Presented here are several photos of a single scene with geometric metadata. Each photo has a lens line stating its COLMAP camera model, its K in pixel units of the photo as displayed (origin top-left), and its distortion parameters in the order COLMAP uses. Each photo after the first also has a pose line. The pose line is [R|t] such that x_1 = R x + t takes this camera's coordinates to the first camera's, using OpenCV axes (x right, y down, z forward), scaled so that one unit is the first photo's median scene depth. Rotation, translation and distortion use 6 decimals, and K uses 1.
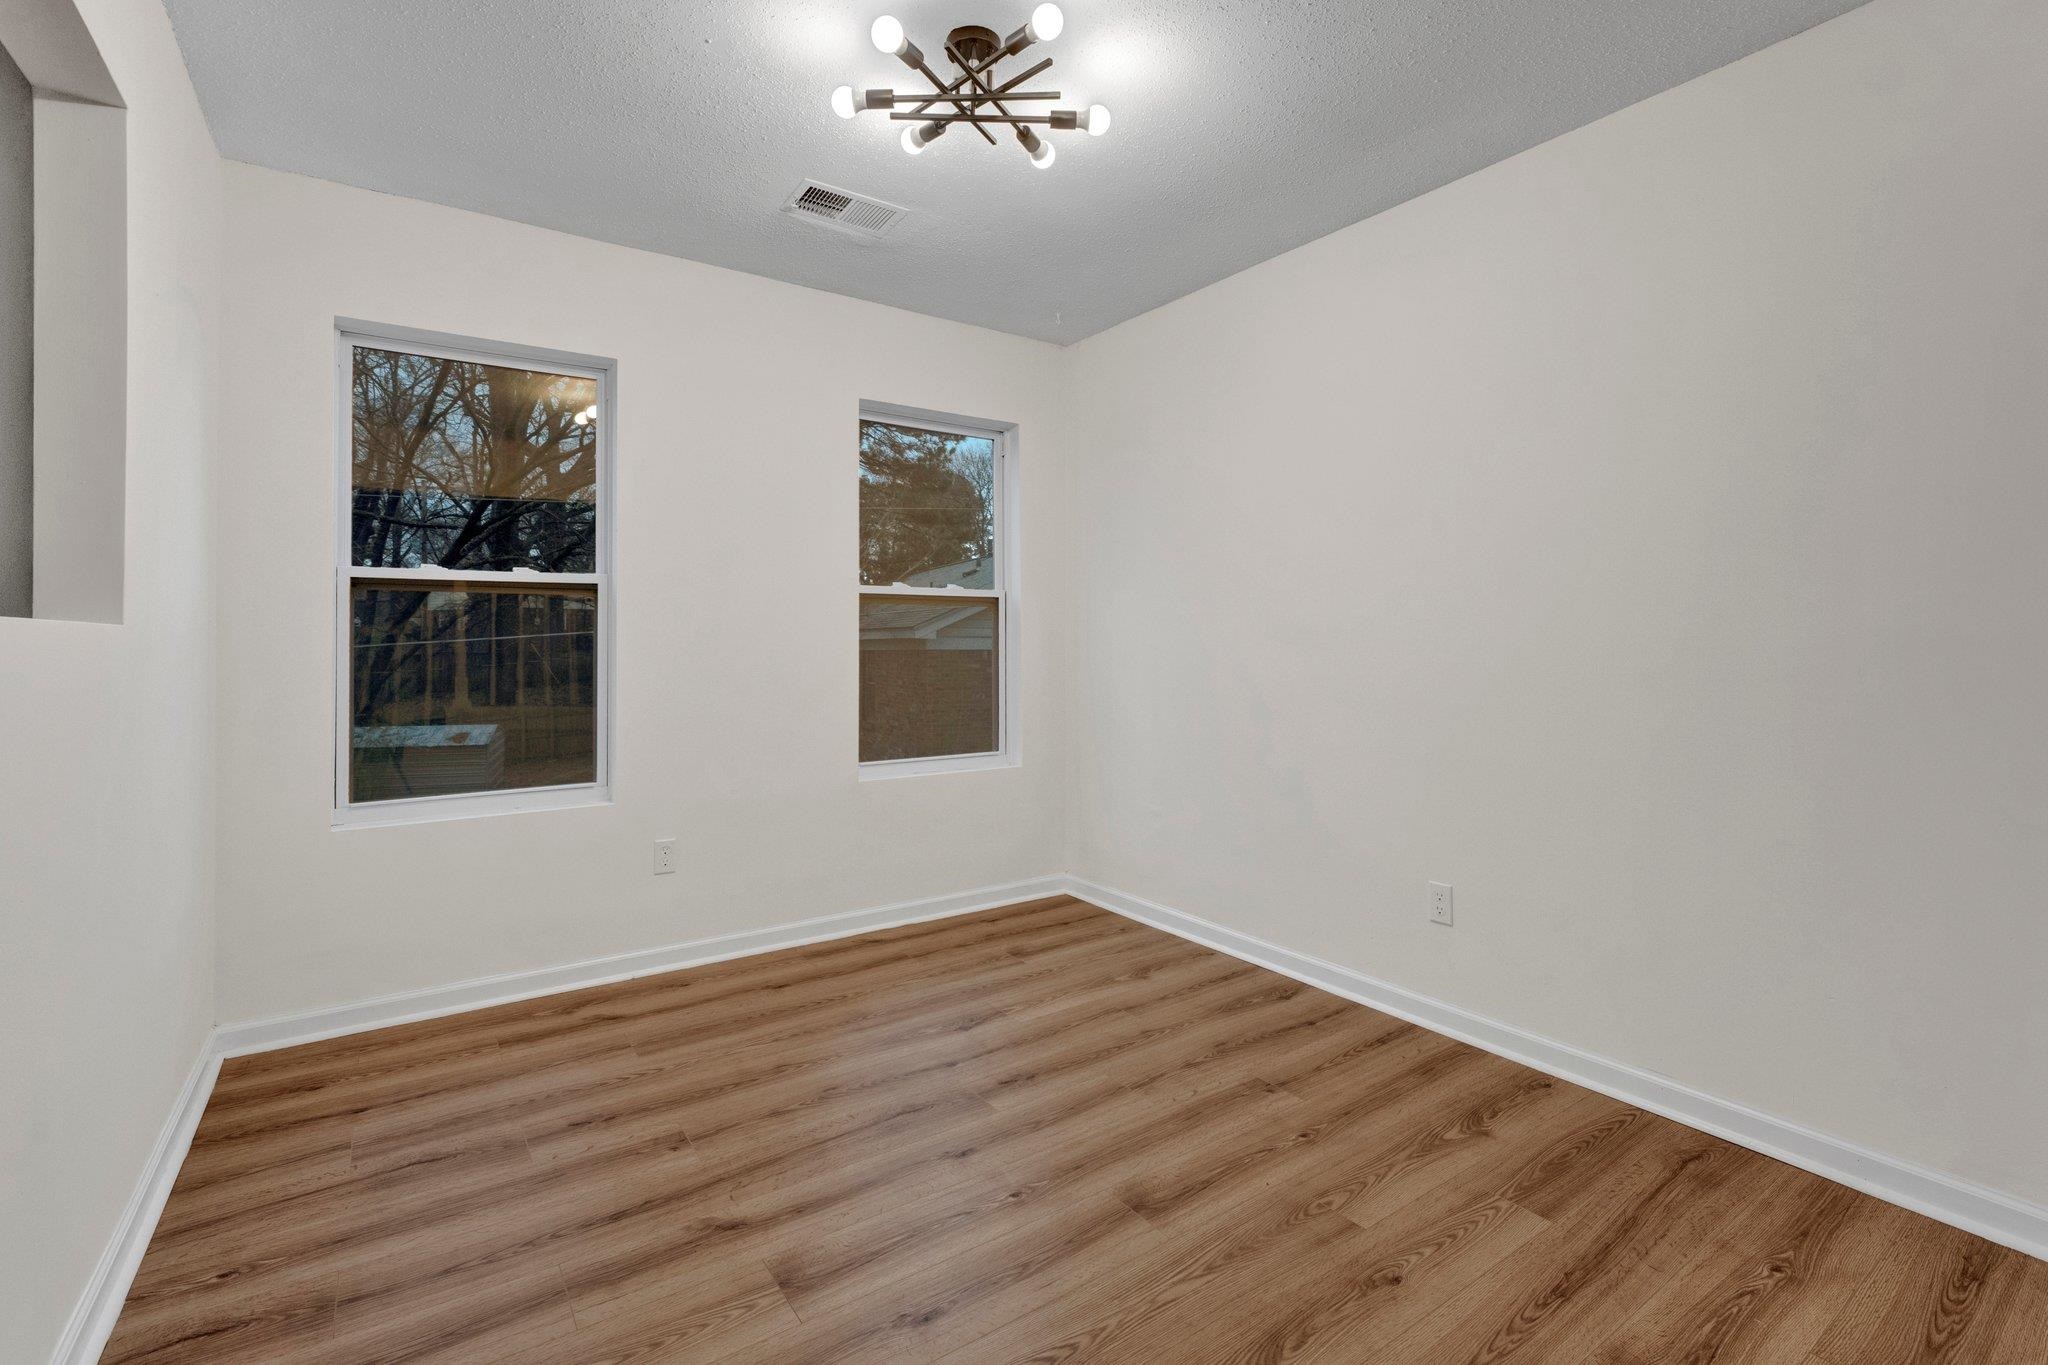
lens RADIAL K [[924.0, 0, 1021.6], [0, 924.0, 619.6], [0, 0, 1]] dist [-0.000112, 0.000134]
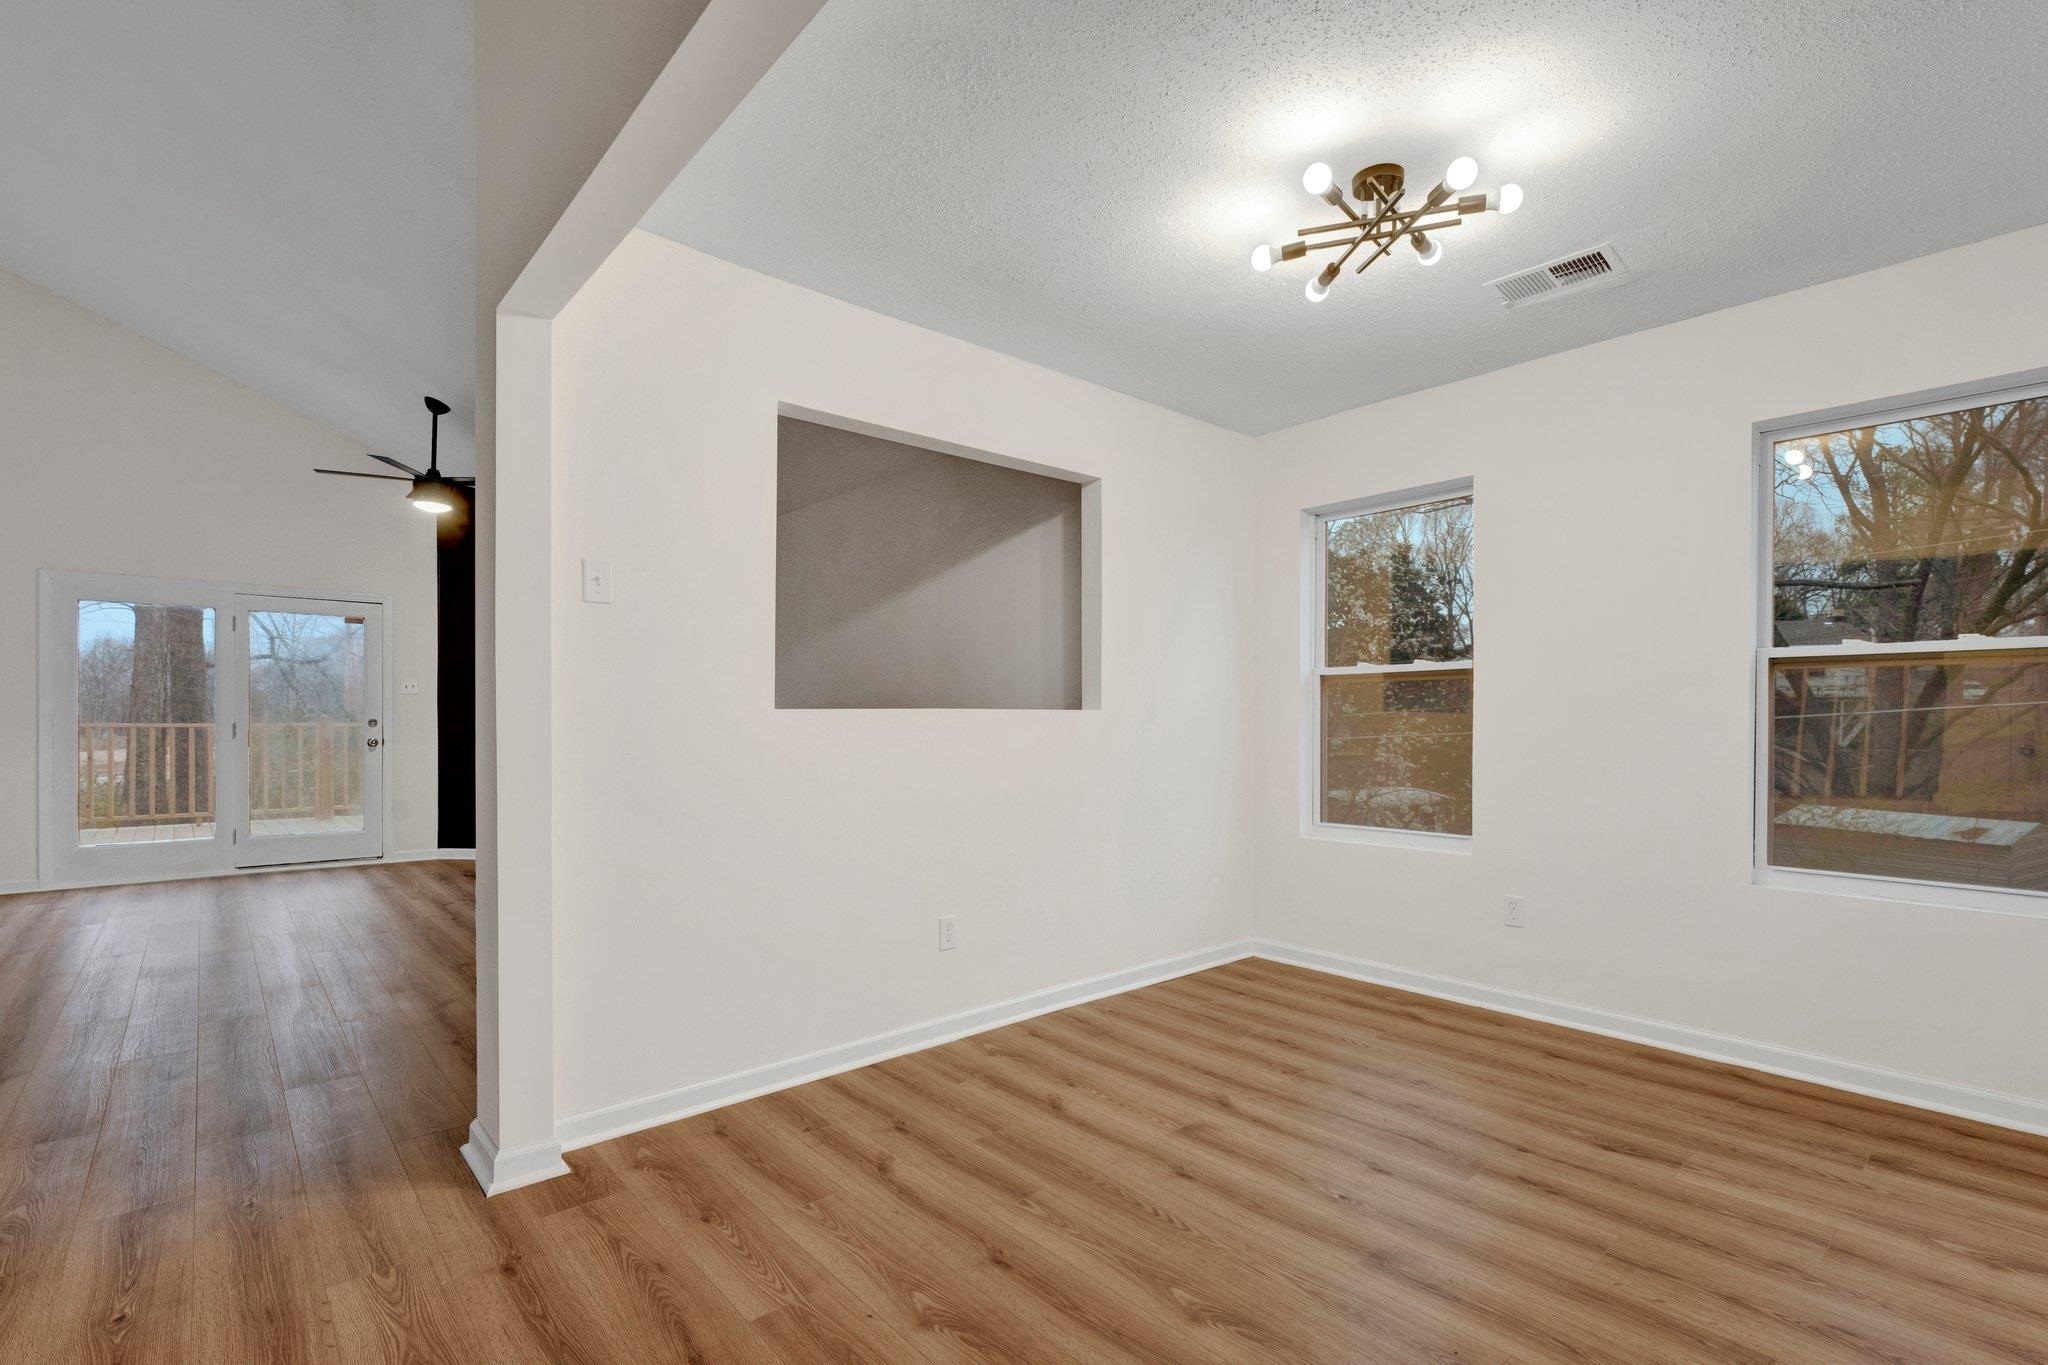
lens RADIAL K [[931.0, 0, 1036.5], [0, 931.0, 728.3], [0, 0, 1]] dist [-0.004218, -0.000058]
pose [[0.133259, 0.013852, -0.990984, 0.707920], [0.021309, 0.999631, 0.016838, 0.001122], [0.990852, -0.023360, 0.132915, 0.305370]]
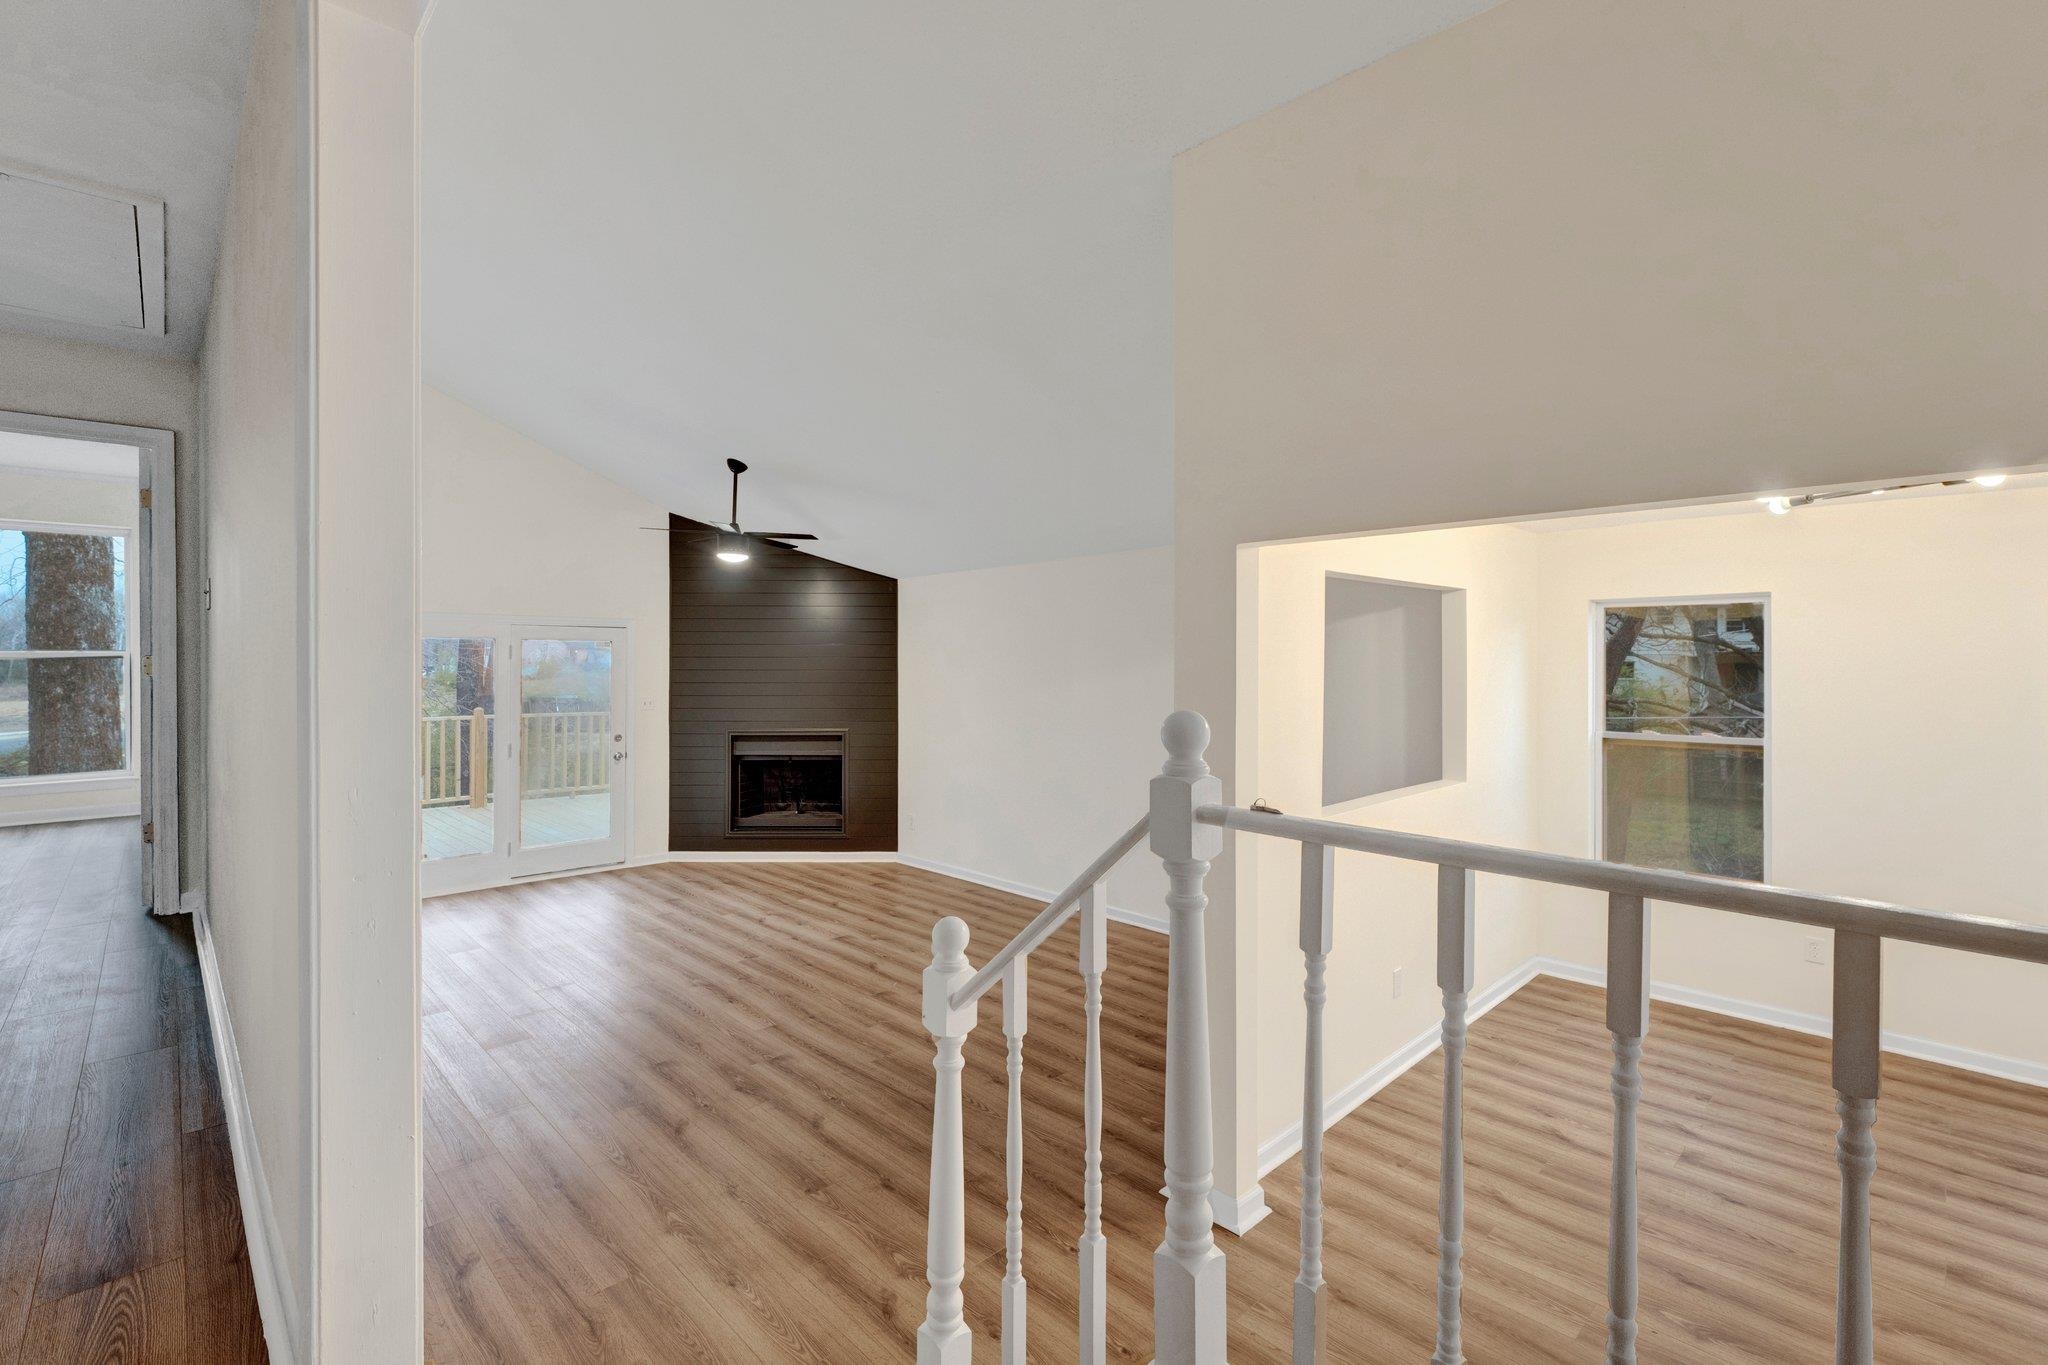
lens RADIAL K [[905.1, 0, 1018.9], [0, 905.1, 674.3], [0, 0, 1]] dist [0.003792, 0.000178]
pose [[0.173277, 0.019636, -0.984677, 0.789823], [0.020867, 0.999504, 0.023604, -0.228301], [0.984652, -0.024638, 0.172781, -0.415742]]
